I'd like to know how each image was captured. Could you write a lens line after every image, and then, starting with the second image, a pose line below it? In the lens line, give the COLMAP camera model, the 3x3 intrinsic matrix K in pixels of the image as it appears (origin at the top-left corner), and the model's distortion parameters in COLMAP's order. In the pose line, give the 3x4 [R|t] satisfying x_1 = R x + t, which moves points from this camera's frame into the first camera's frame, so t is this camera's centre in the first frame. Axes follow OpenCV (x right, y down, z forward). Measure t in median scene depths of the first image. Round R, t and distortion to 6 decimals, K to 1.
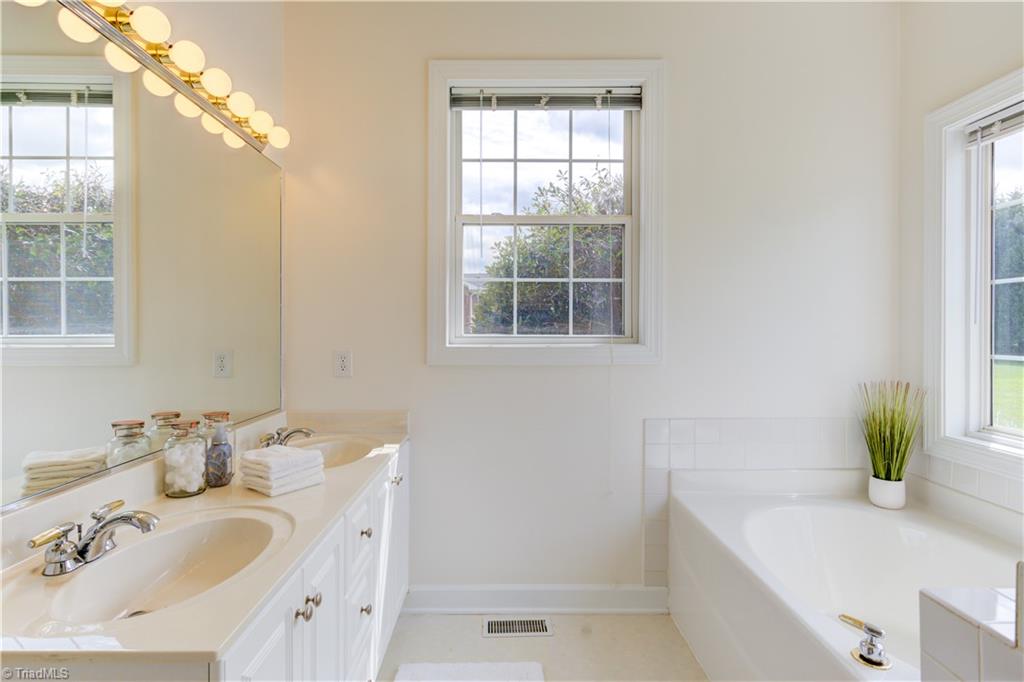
lens RADIAL K [[530.3, 0, 510.3], [0, 530.3, 335.0], [0, 0, 1]] dist [0.010318, -0.001021]
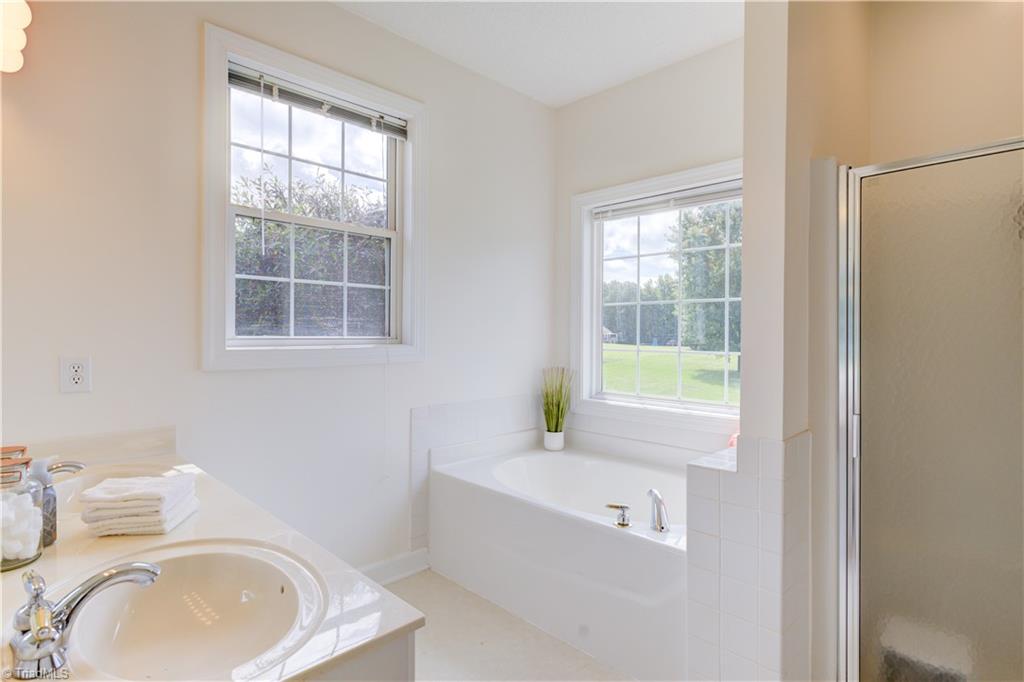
lens RADIAL K [[530.3, 0, 512.5], [0, 530.3, 339.8], [0, 0, 1]] dist [0.010318, -0.001021]
pose [[0.708058, -0.006178, 0.706127, -0.410088], [0.000372, 0.999965, 0.008376, -0.002315], [-0.706154, -0.005668, 0.708035, 0.020108]]
